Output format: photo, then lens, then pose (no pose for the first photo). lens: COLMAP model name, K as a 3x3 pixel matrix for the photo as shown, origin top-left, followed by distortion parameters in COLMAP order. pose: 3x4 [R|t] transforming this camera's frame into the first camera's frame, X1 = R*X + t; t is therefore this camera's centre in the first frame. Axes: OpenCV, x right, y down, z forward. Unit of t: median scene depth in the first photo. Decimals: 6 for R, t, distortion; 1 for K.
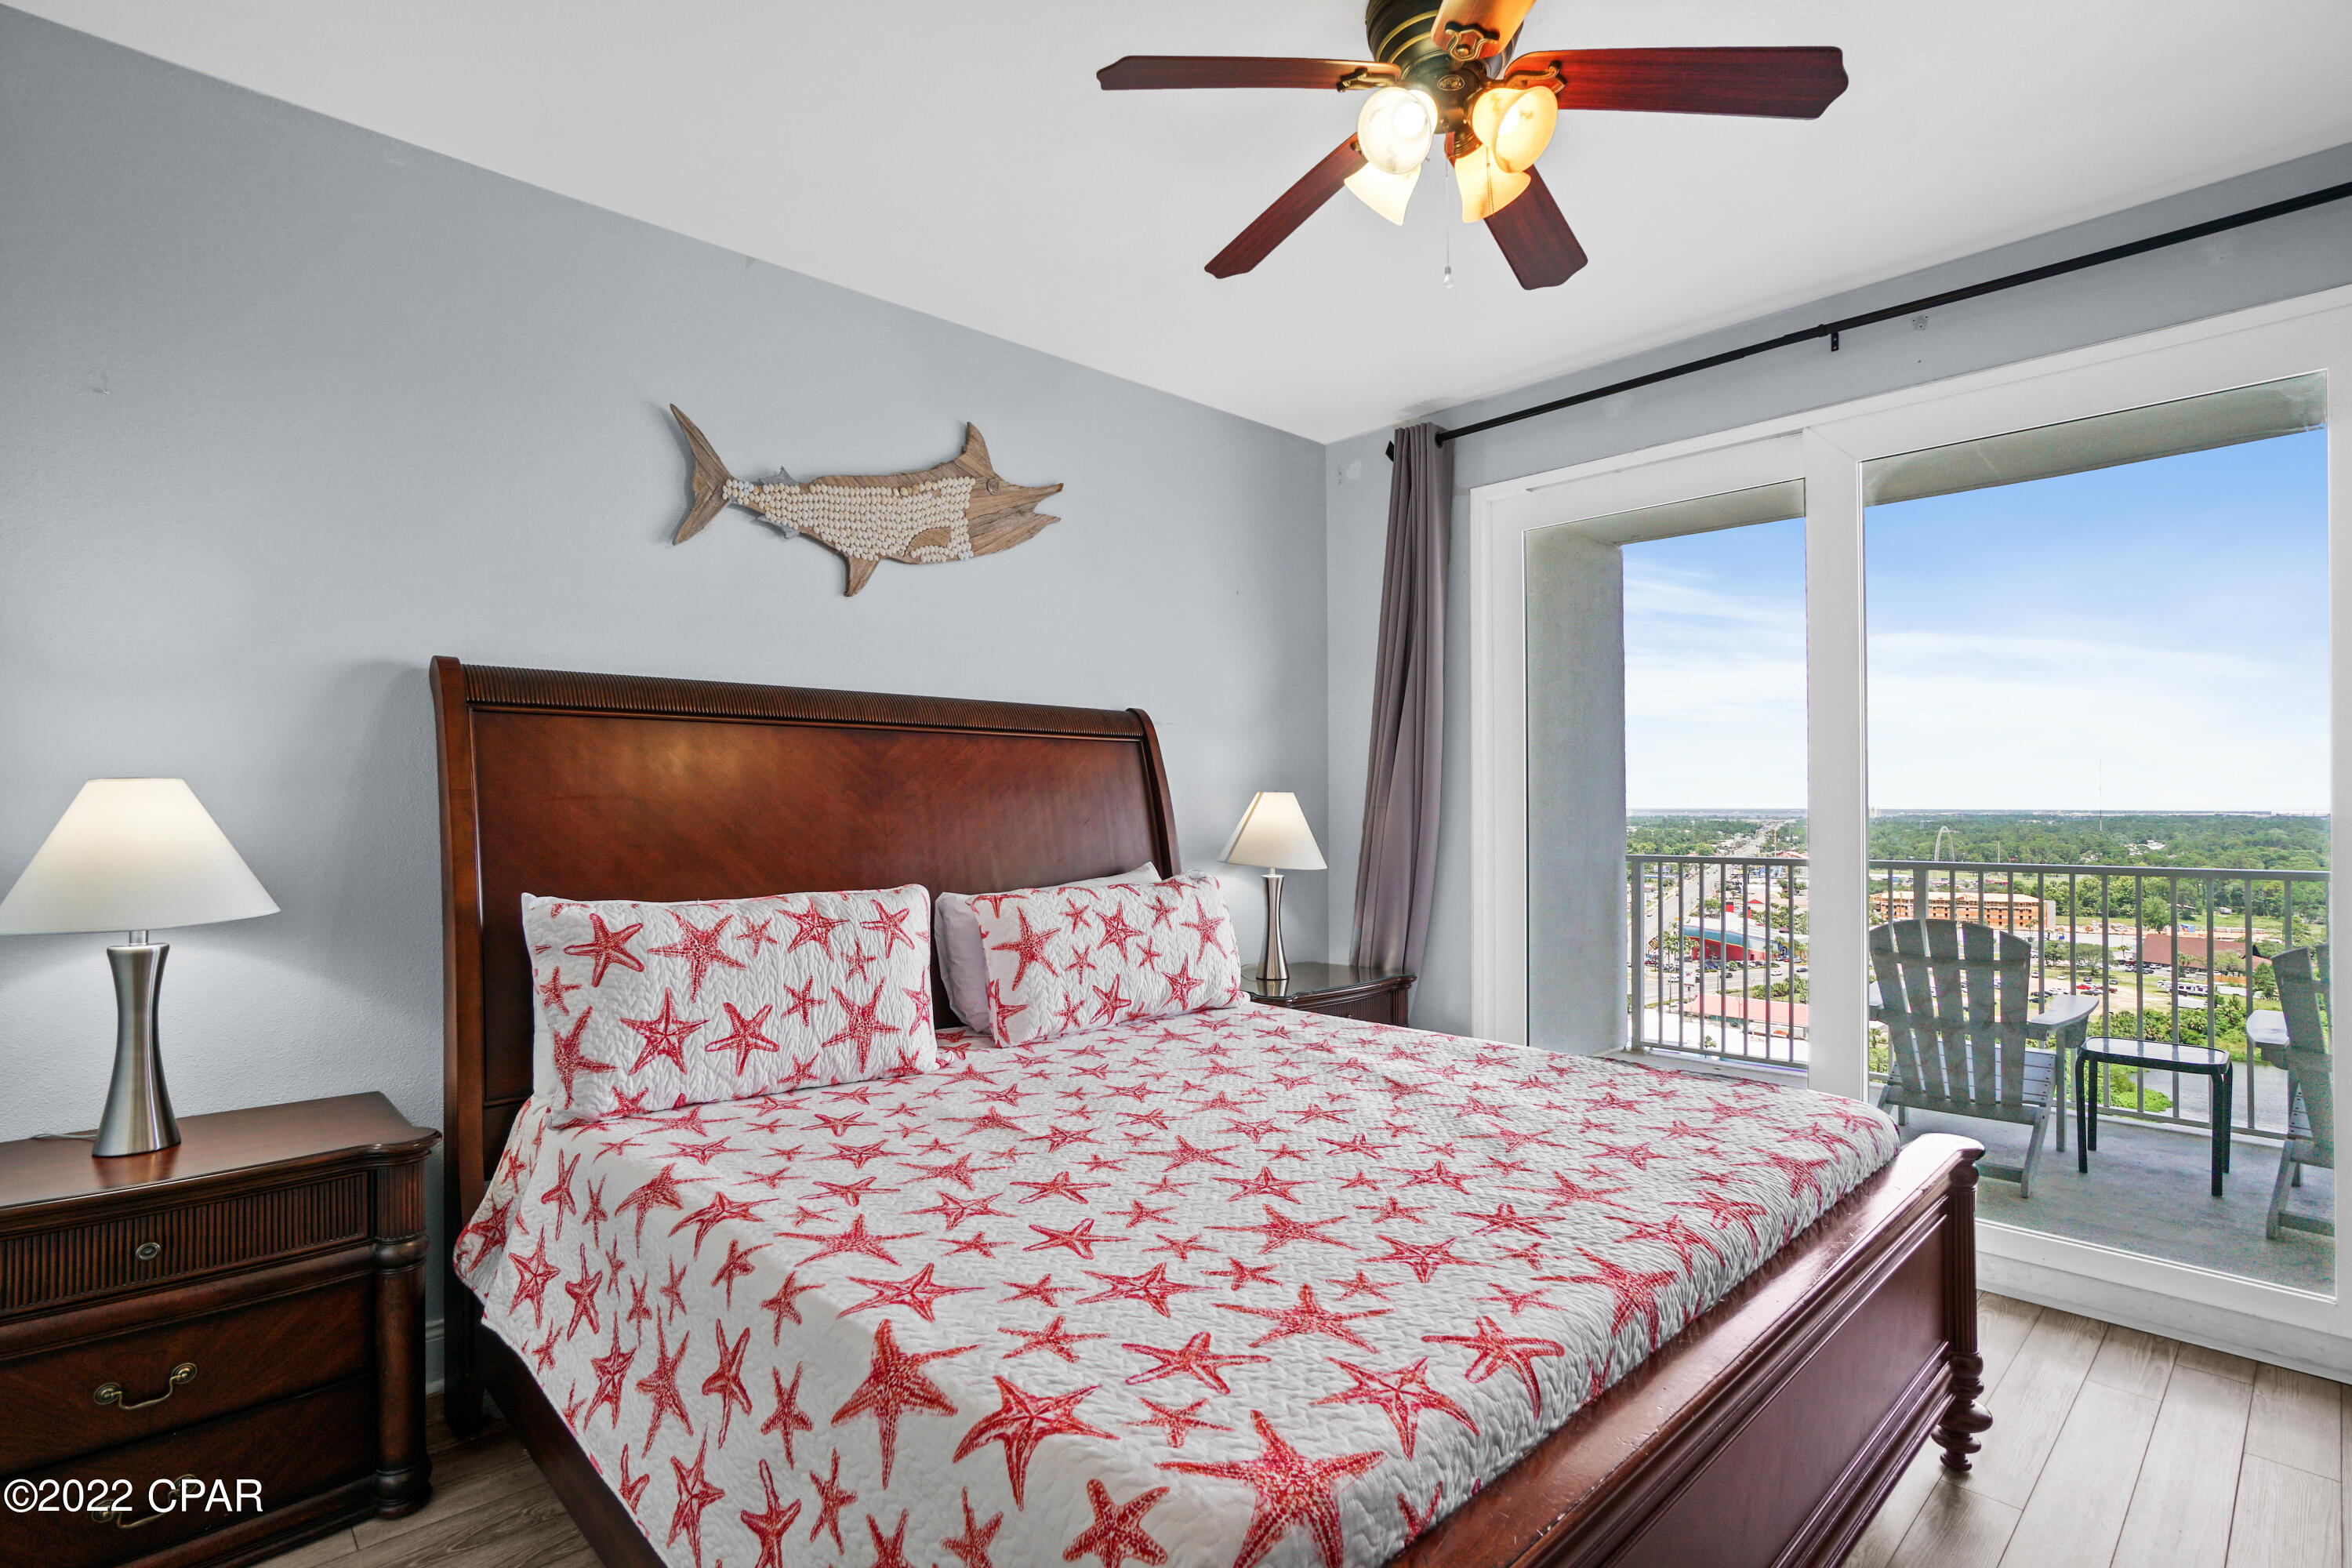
lens RADIAL K [[1124.8, 0, 1176.0], [0, 1124.8, 784.0], [0, 0, 1]] dist [-0.048921, -0.000009]
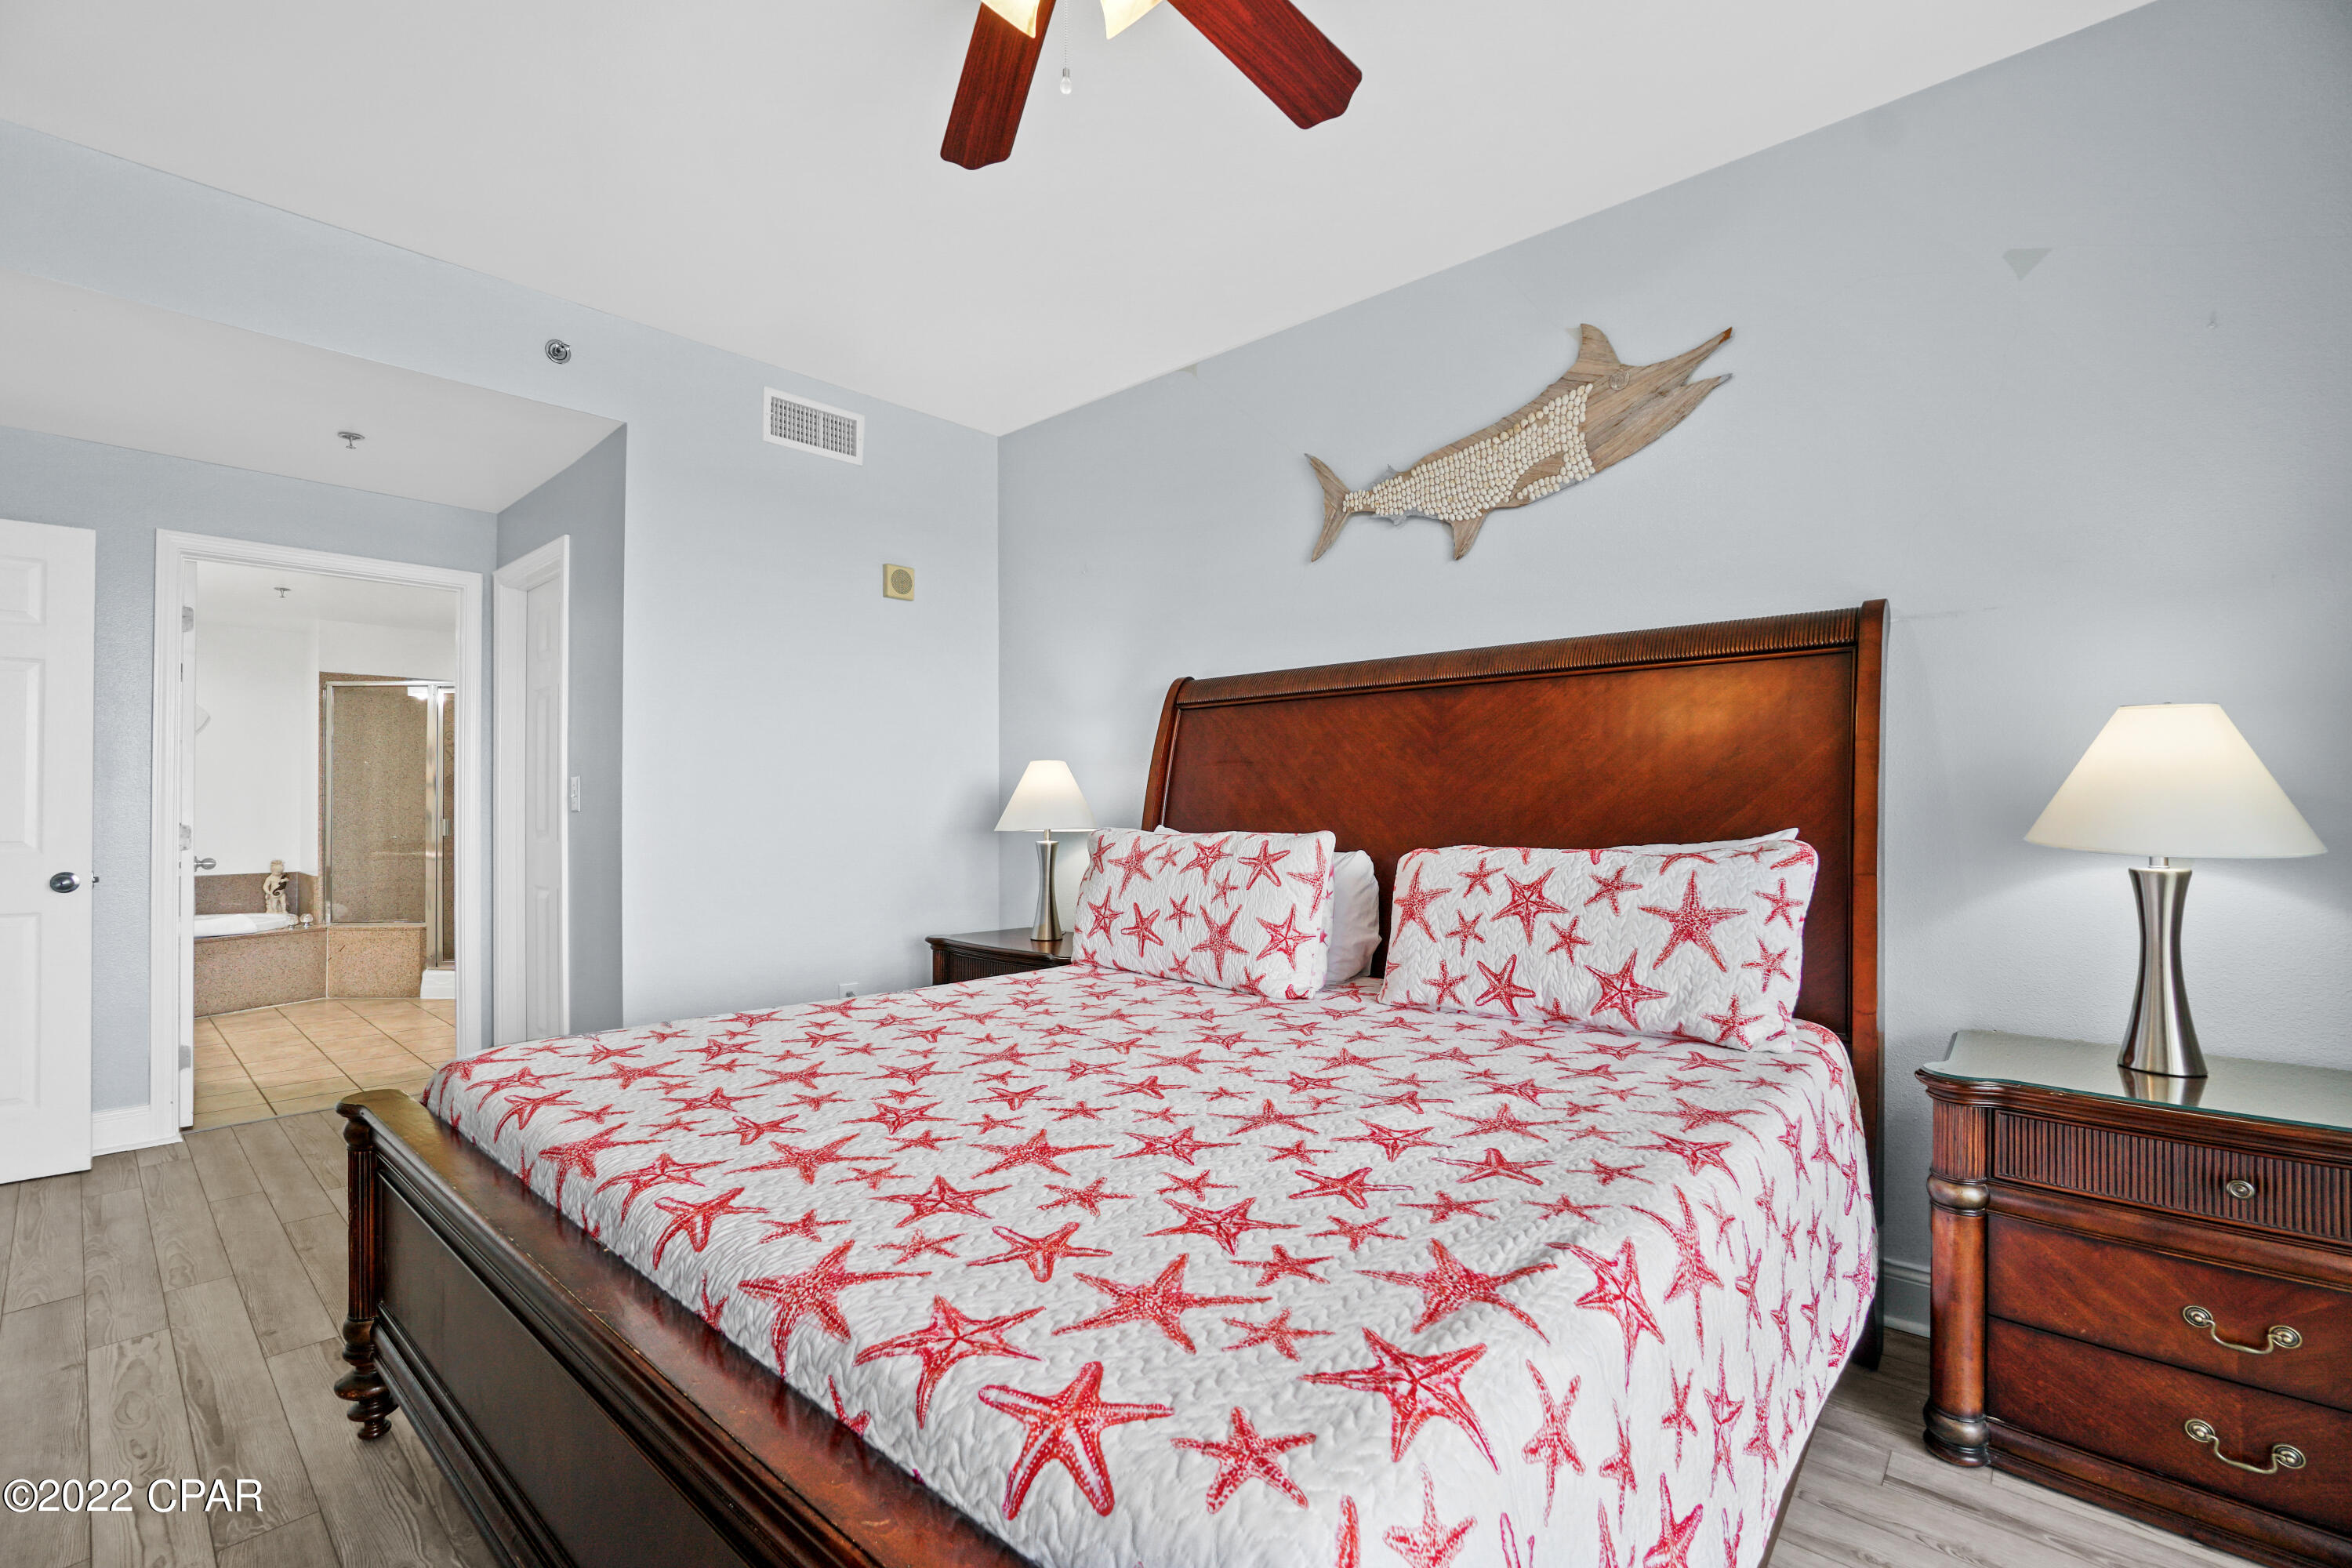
lens RADIAL K [[1062.3, 0, 1173.8], [0, 1062.3, 769.8], [0, 0, 1]] dist [-0.059319, 0.020068]
pose [[0.074070, -0.033780, -0.996681, 0.729254], [0.026677, 0.999136, -0.031881, 0.055894], [0.996896, -0.024227, 0.074907, 0.734552]]
